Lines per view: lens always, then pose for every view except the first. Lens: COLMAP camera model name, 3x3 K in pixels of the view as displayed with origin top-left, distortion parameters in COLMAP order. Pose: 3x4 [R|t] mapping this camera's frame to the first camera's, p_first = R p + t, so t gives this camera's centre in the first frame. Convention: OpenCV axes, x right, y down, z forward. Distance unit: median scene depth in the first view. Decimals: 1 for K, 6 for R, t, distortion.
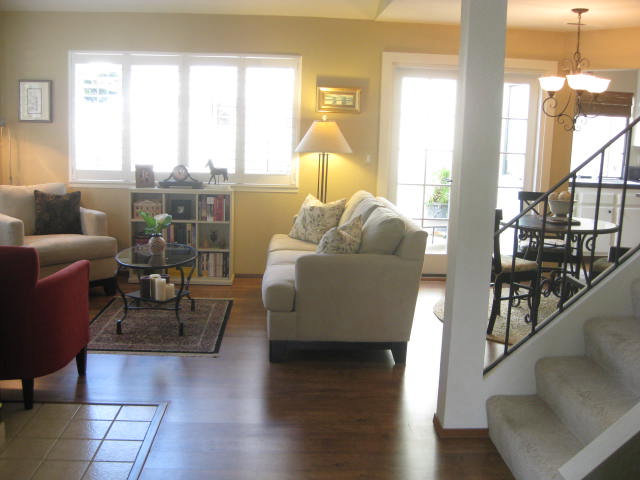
lens RADIAL K [[703.7, 0, 320.0], [0, 703.7, 240.0], [0, 0, 1]] dist [-0.214071, 0.244081]
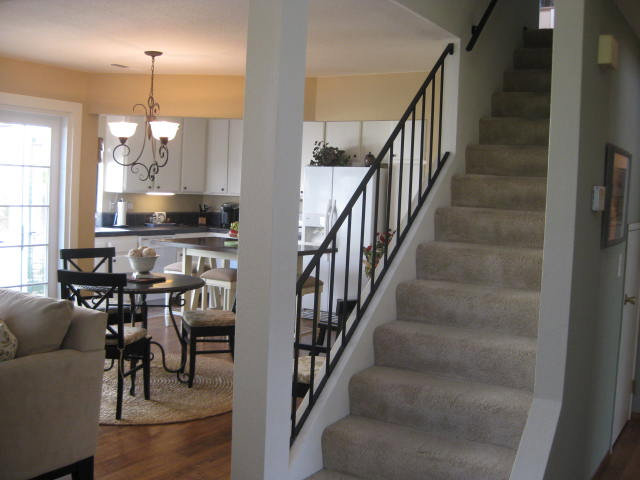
lens RADIAL K [[703.7, 0, 320.0], [0, 703.7, 240.0], [0, 0, 1]] dist [-0.214071, 0.244081]
pose [[0.576170, -0.065295, 0.814717, -0.301336], [0.112944, 0.993601, -0.000243, -0.058680], [-0.809488, 0.092157, 0.579858, 0.302066]]
